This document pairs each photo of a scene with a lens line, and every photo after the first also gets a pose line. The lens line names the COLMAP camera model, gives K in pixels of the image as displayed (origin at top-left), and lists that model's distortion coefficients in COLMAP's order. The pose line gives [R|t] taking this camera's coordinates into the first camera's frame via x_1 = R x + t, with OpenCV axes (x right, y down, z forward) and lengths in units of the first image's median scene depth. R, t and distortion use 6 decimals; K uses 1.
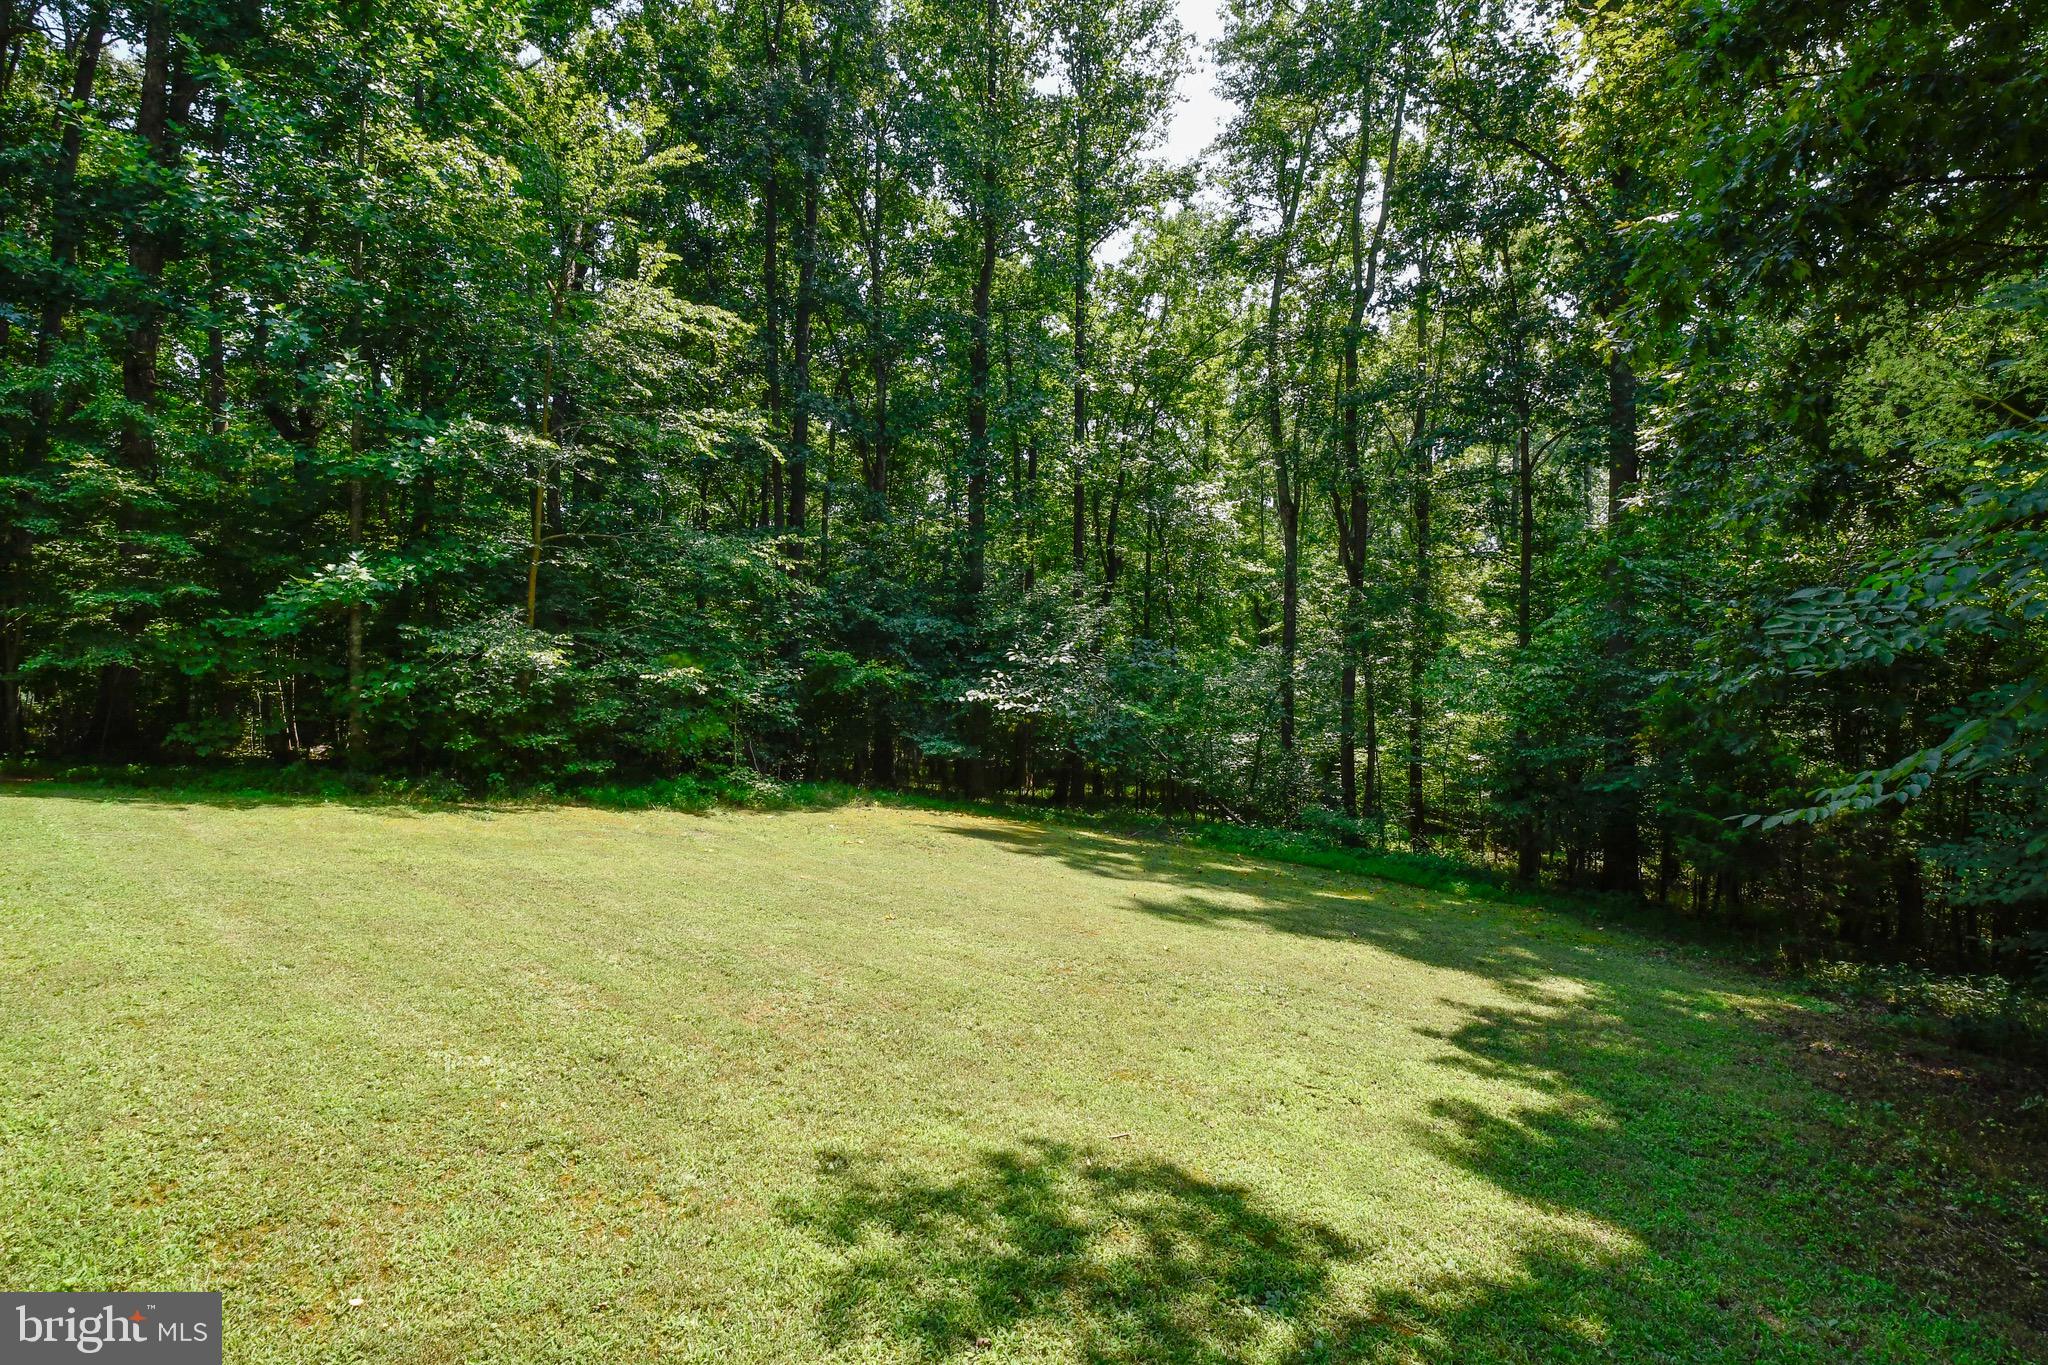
lens RADIAL K [[913.5, 0, 1024.0], [0, 913.5, 675.6], [0, 0, 1]] dist [-0.007015, -0.001462]
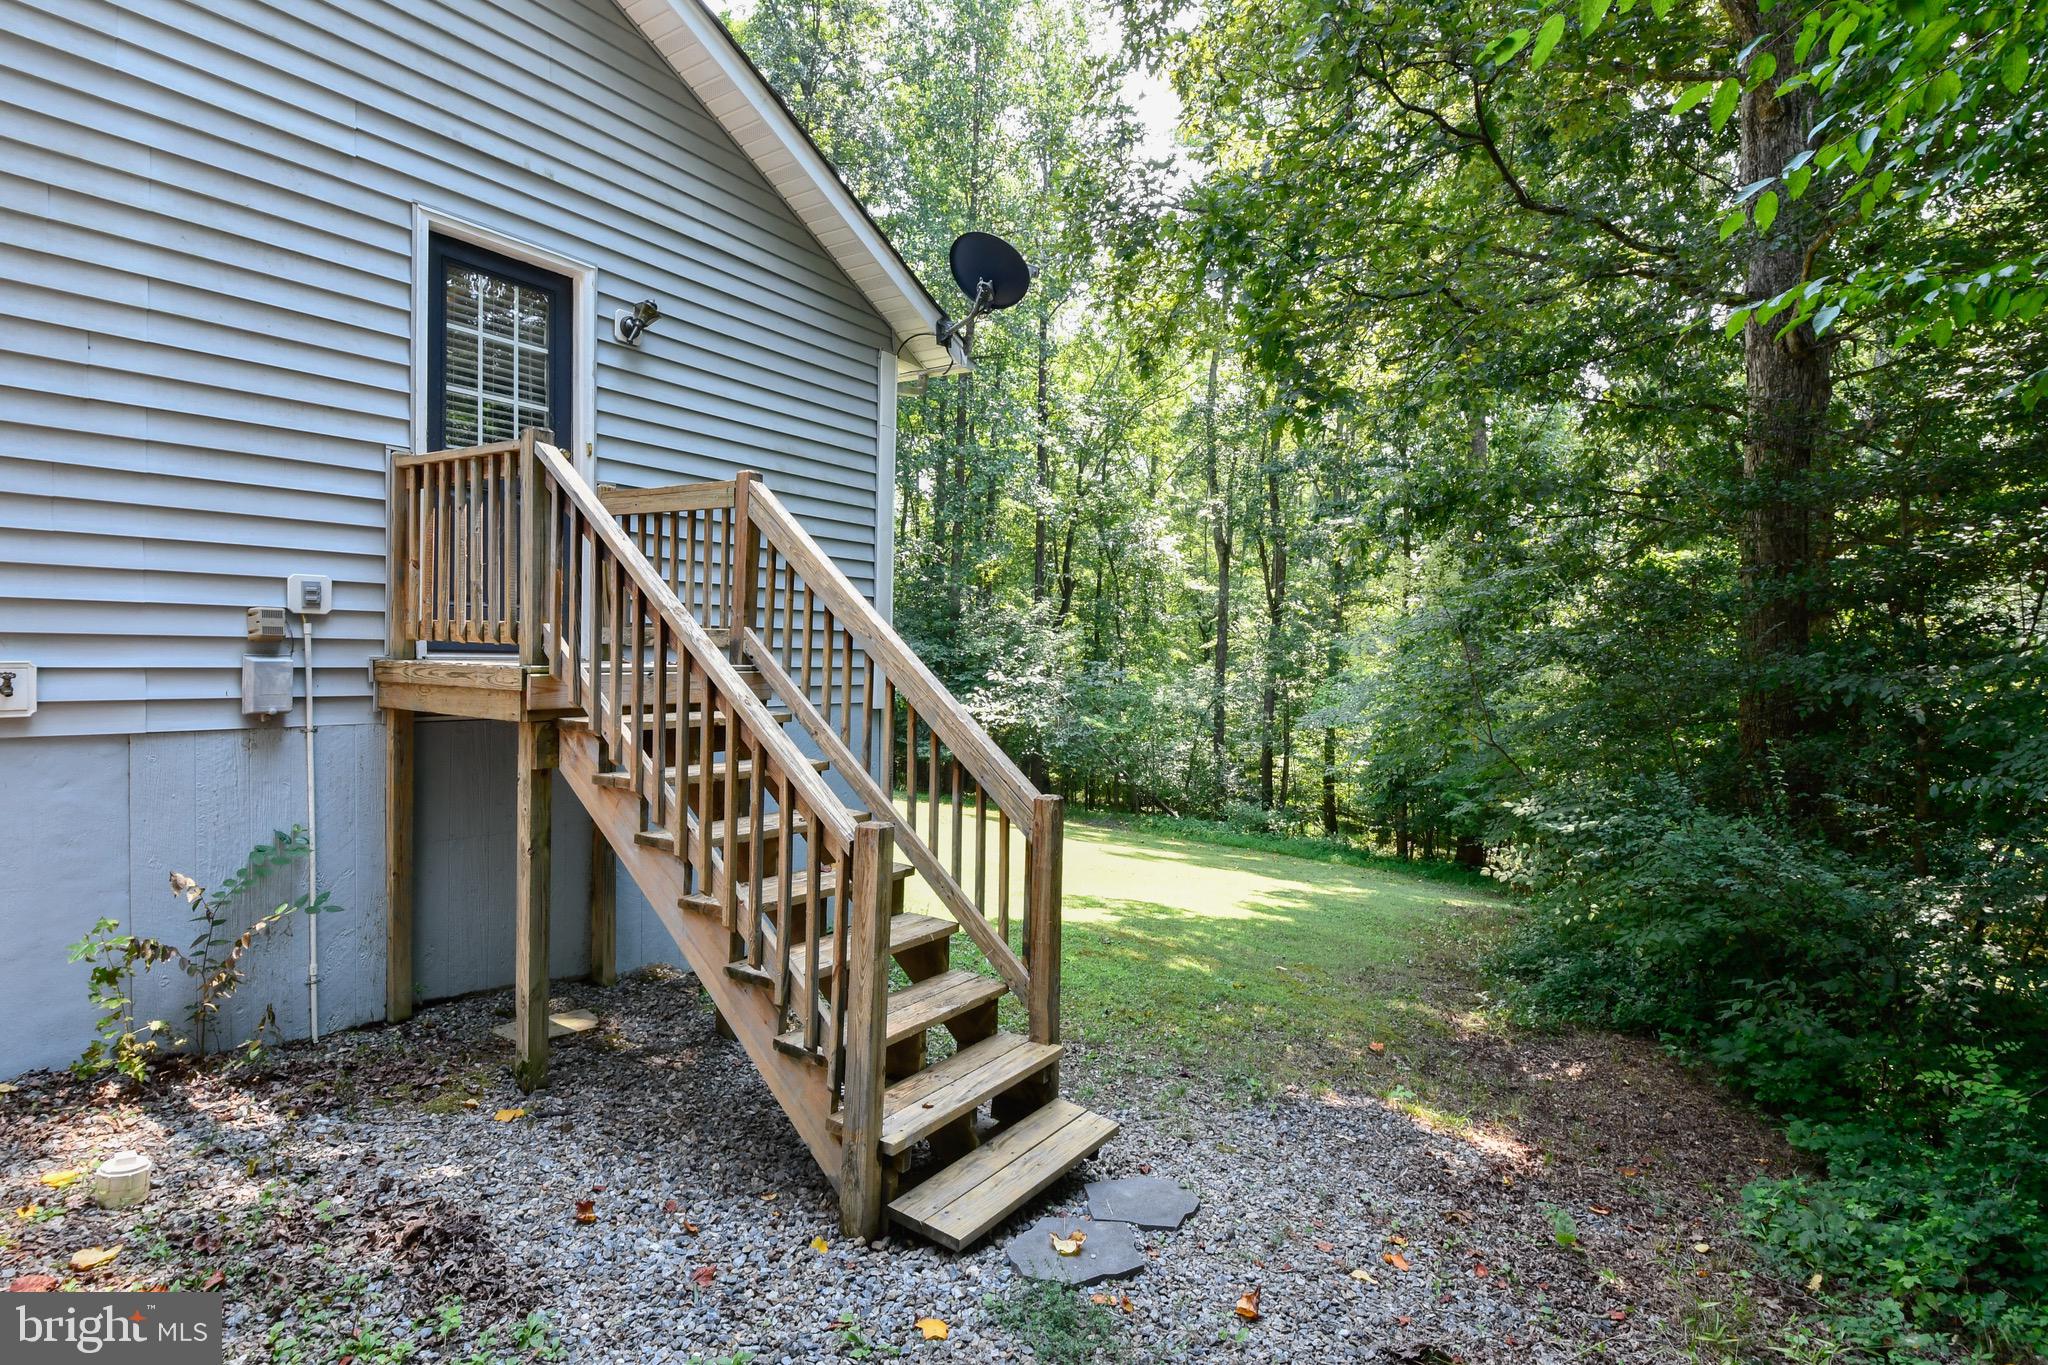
lens RADIAL K [[1045.3, 0, 1024.2], [0, 1045.3, 681.1], [0, 0, 1]] dist [-0.004633, -0.001149]
pose [[0.996822, 0.012978, 0.078593, -0.069172], [-0.013775, 0.999859, 0.009599, -0.025073], [-0.078457, -0.010651, 0.996861, -0.329794]]
